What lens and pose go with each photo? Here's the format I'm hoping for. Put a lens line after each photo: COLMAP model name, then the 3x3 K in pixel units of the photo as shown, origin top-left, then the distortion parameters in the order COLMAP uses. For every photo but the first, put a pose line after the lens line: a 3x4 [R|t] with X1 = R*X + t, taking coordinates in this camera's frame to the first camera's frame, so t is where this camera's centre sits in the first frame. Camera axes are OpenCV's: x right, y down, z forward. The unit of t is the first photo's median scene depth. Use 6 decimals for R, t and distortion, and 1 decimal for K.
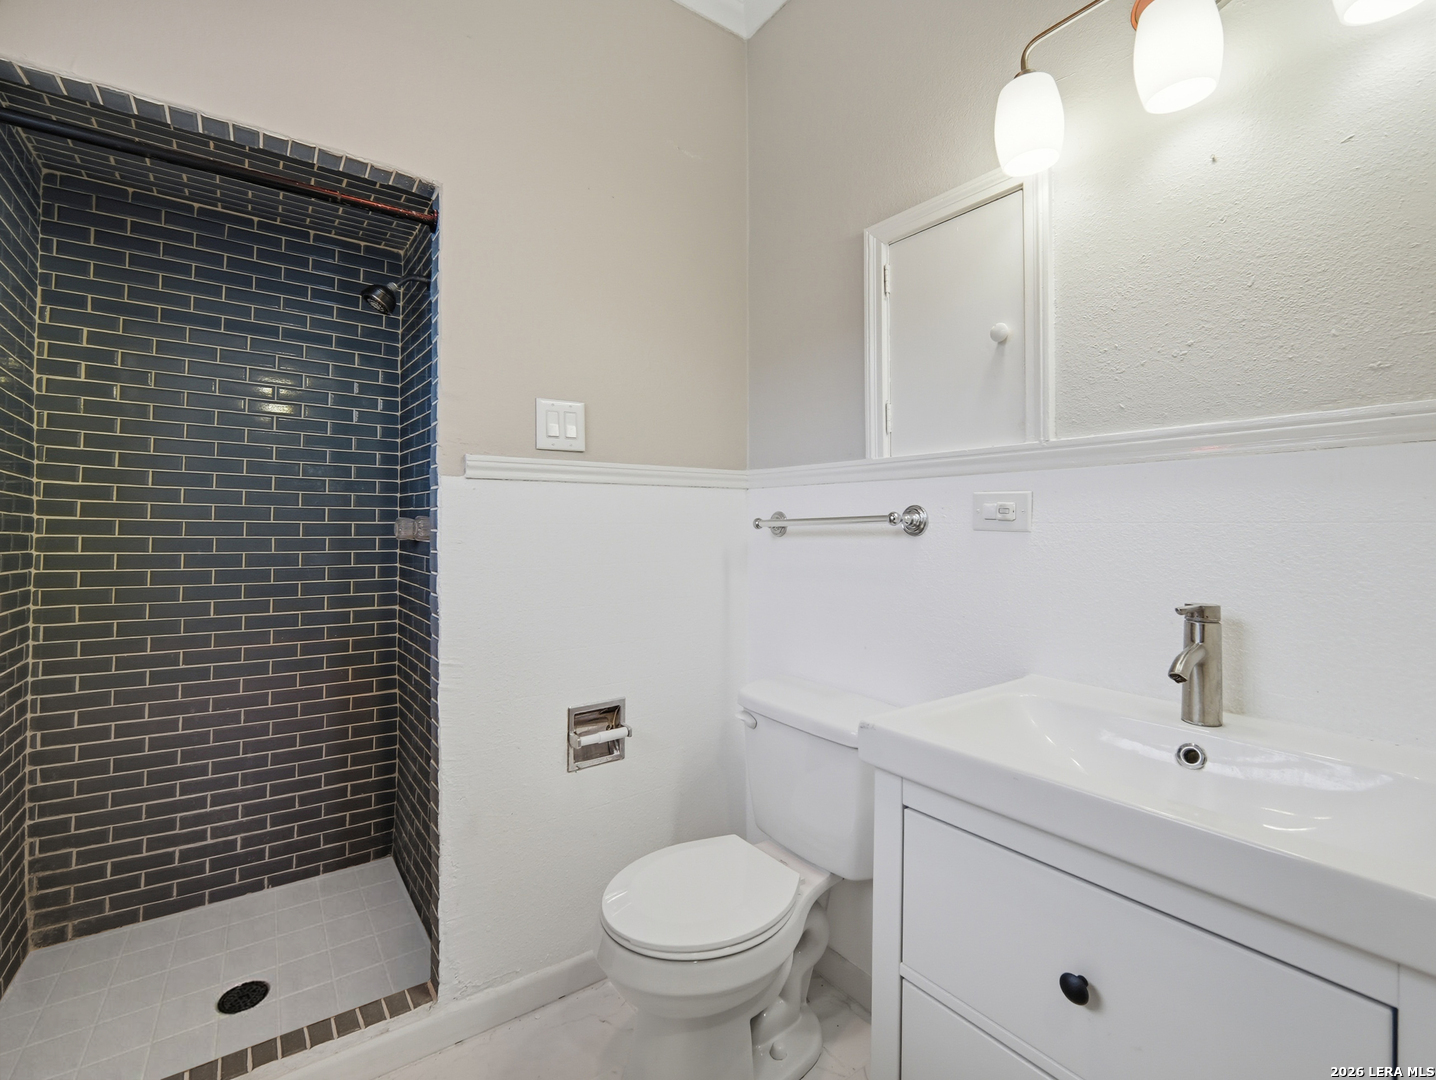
lens RADIAL K [[654.2, 0, 716.2], [0, 654.2, 536.2], [0, 0, 1]] dist [-0.010915, 0.000620]
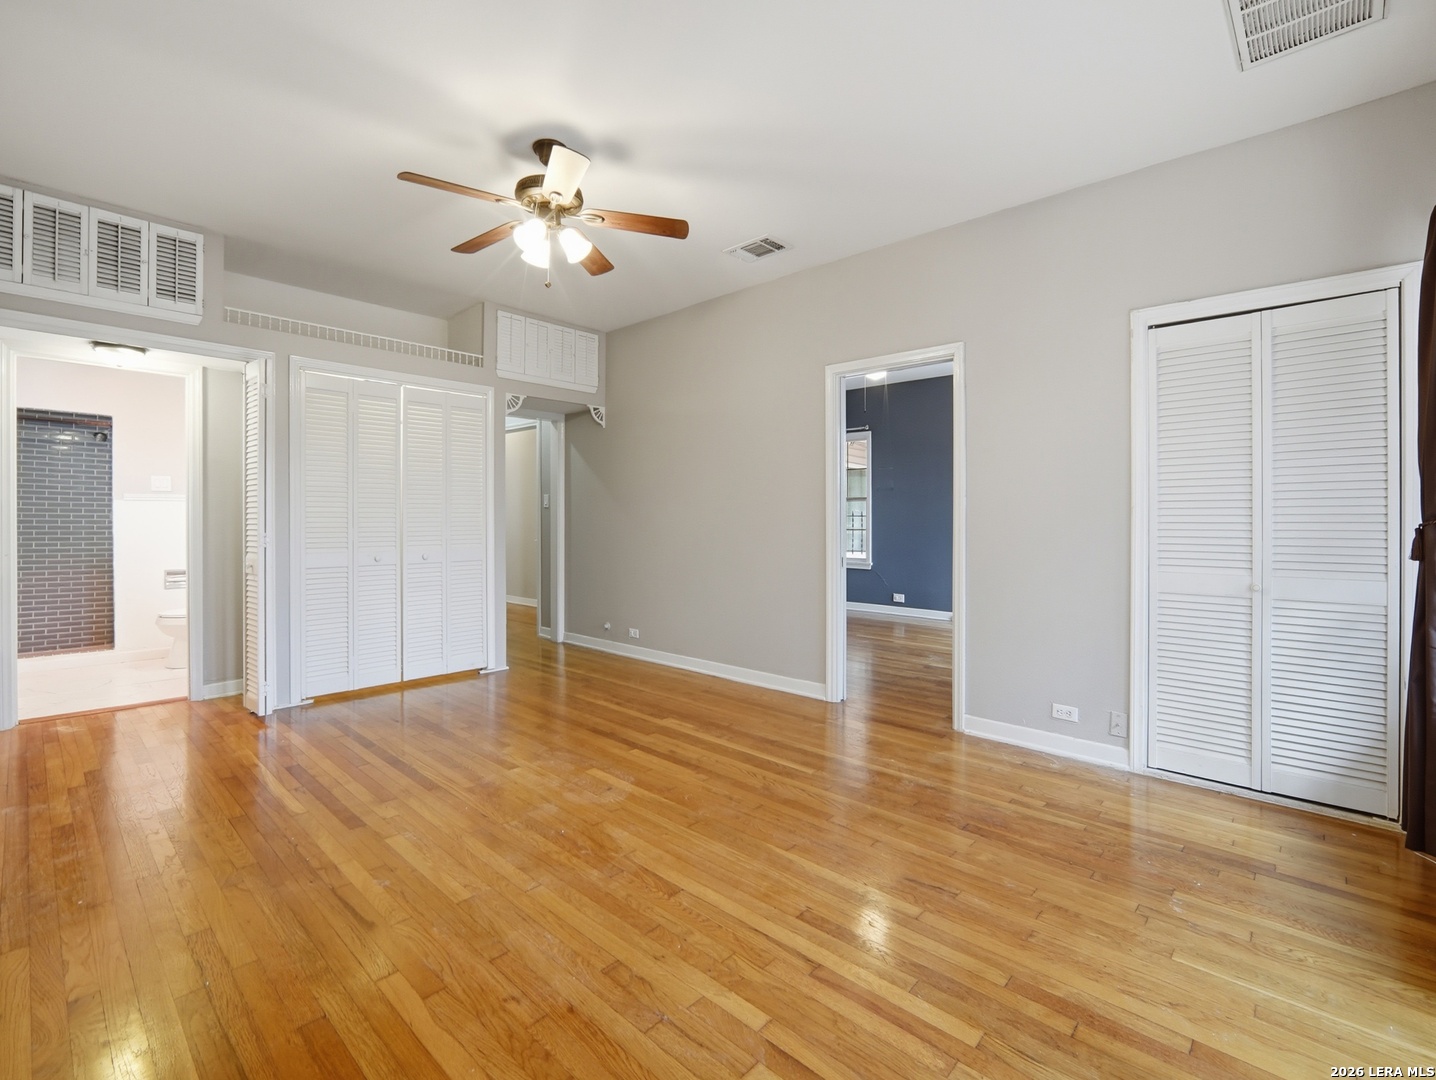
lens RADIAL K [[654.2, 0, 719.8], [0, 654.2, 533.1], [0, 0, 1]] dist [-0.010915, 0.000620]
pose [[0.981661, -0.002901, 0.190612, 1.642938], [0.000174, 0.999897, 0.014318, 0.026613], [-0.190634, -0.014023, 0.981561, -2.366867]]
